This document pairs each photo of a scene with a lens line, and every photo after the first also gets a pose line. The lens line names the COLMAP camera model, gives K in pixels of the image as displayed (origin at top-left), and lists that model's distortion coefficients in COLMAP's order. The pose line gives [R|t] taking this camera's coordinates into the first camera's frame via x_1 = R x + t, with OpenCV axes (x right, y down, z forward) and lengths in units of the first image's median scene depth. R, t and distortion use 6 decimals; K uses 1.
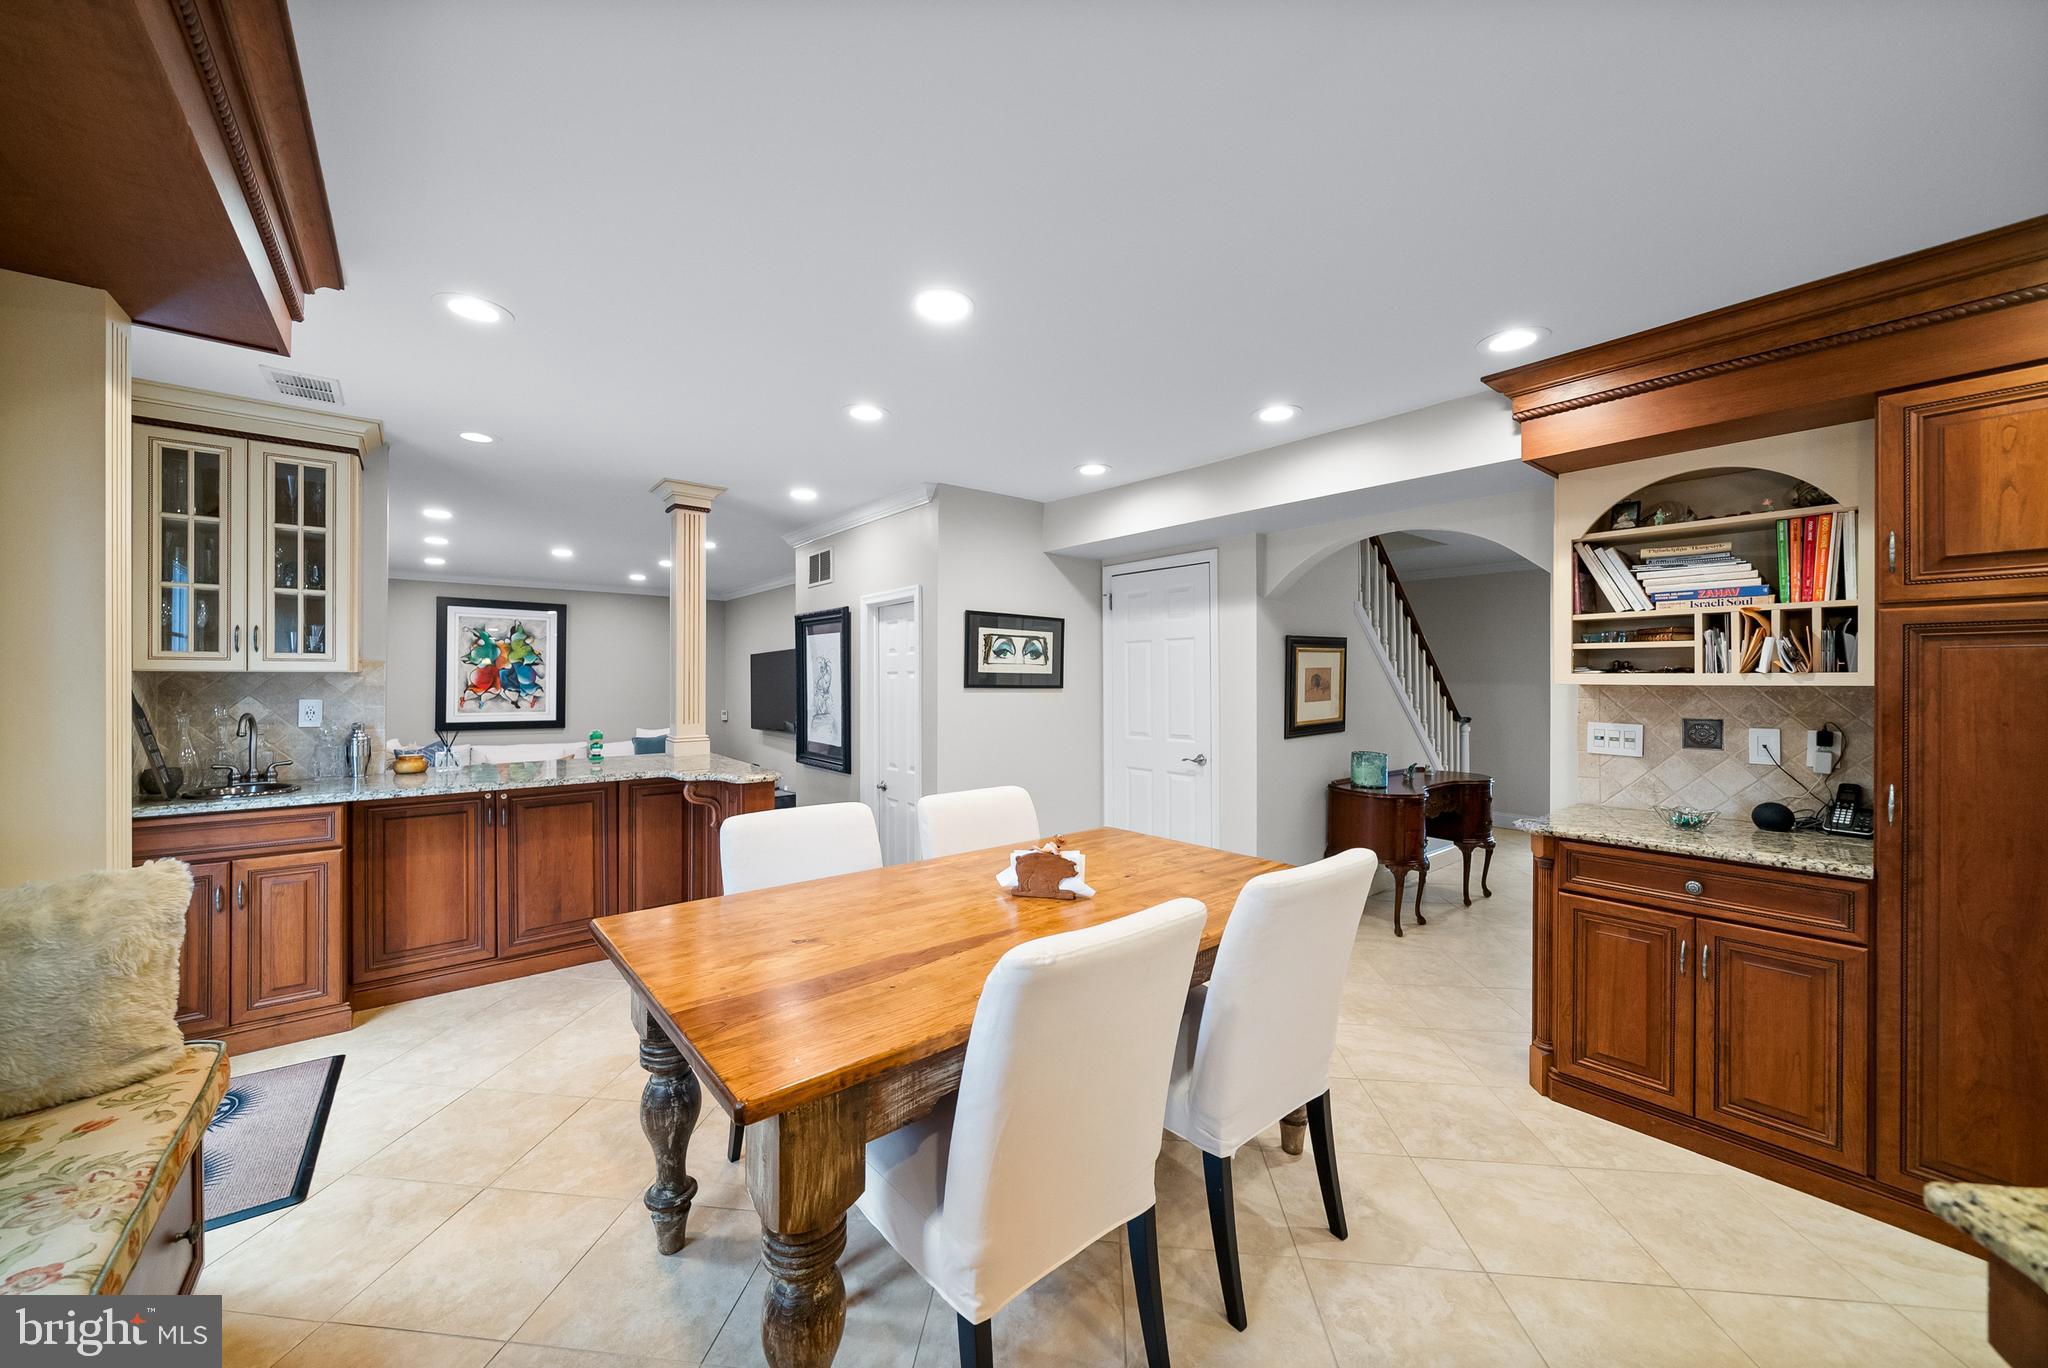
lens RADIAL K [[743.7, 0, 1017.0], [0, 743.7, 678.5], [0, 0, 1]] dist [-0.006932, 0.000757]
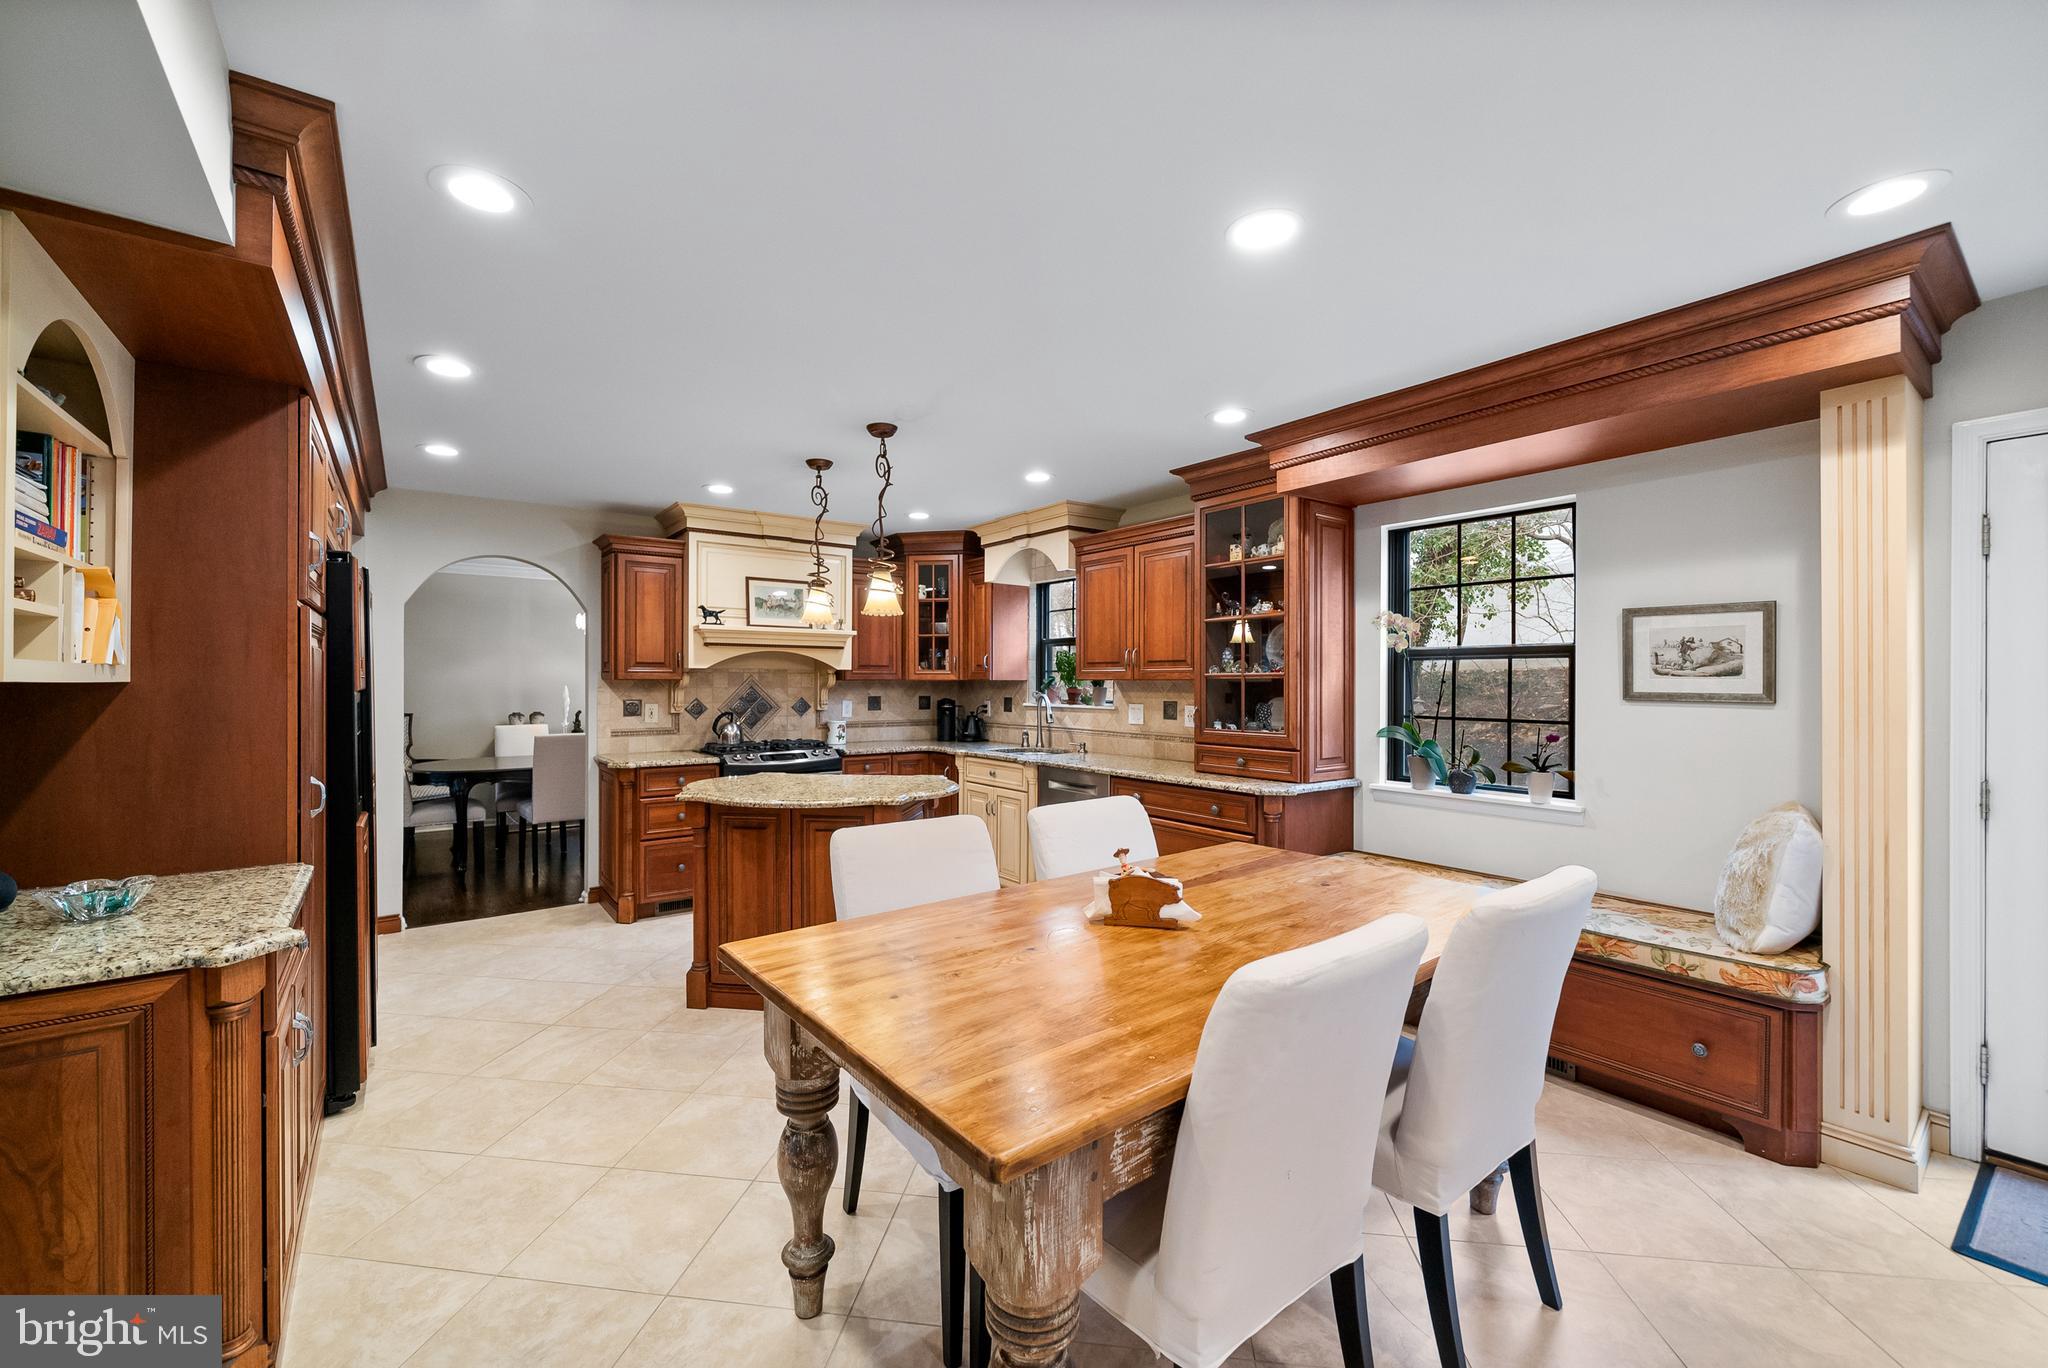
lens RADIAL K [[812.2, 0, 1017.0], [0, 812.2, 681.1], [0, 0, 1]] dist [-0.001804, -0.001505]
pose [[-0.999510, -0.001965, 0.031226, 0.091819], [-0.002023, 0.999996, -0.001838, 0.005702], [-0.031223, -0.001900, -0.999511, 1.191366]]
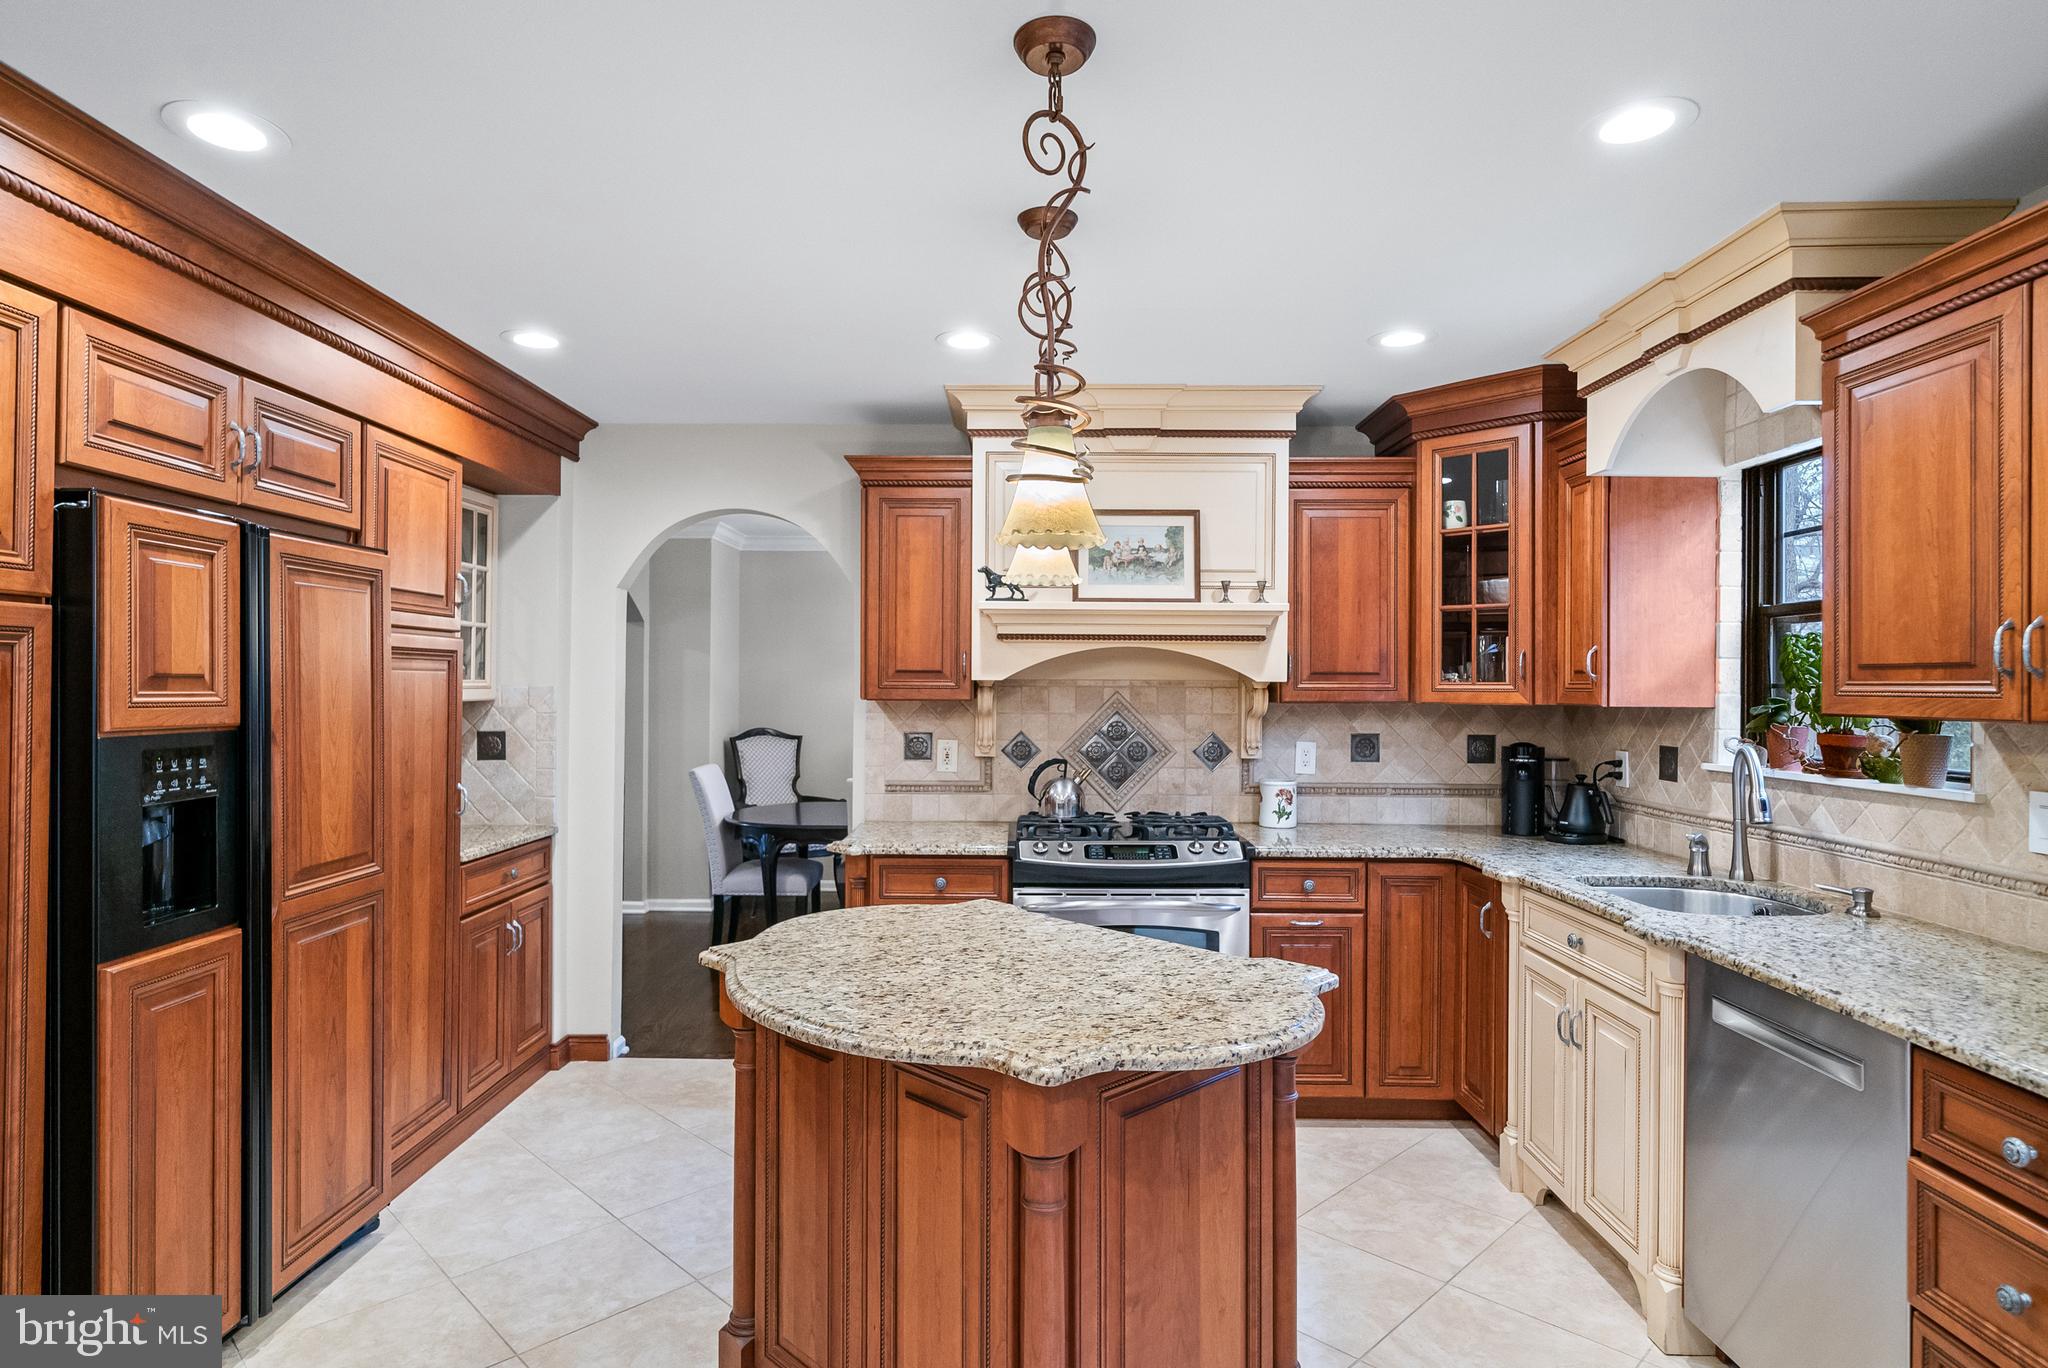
lens RADIAL K [[1115.9, 0, 1015.2], [0, 1115.9, 674.0], [0, 0, 1]] dist [0.002497, -0.000404]
pose [[-0.775111, 0.000980, 0.631824, -0.020157], [-0.007531, 0.999913, -0.010790, -0.013667], [-0.631780, -0.013121, -0.775037, 0.587931]]
